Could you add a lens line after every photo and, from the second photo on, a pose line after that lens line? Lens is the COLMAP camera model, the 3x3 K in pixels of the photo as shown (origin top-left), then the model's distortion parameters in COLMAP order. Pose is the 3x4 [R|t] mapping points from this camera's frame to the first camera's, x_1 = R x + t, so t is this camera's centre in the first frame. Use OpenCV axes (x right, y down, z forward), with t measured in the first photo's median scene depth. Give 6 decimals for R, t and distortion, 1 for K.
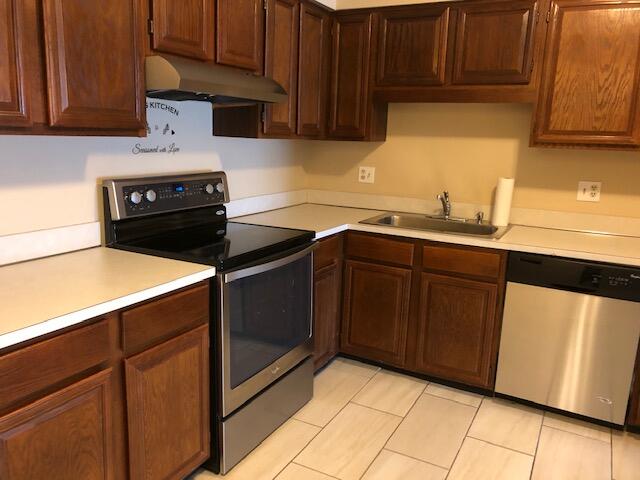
lens RADIAL K [[526.8, 0, 319.4], [0, 526.8, 235.1], [0, 0, 1]] dist [0.014227, 0.001374]
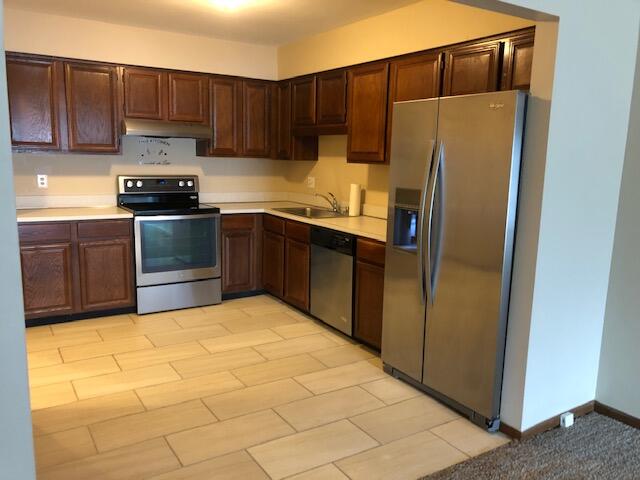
lens RADIAL K [[526.8, 0, 319.4], [0, 526.8, 243.8], [0, 0, 1]] dist [0.014227, 0.001374]
pose [[0.871719, 0.075220, -0.484199, 1.118194], [-0.092838, 0.995603, -0.012473, 0.101464], [0.481131, 0.055825, 0.874869, -0.396393]]
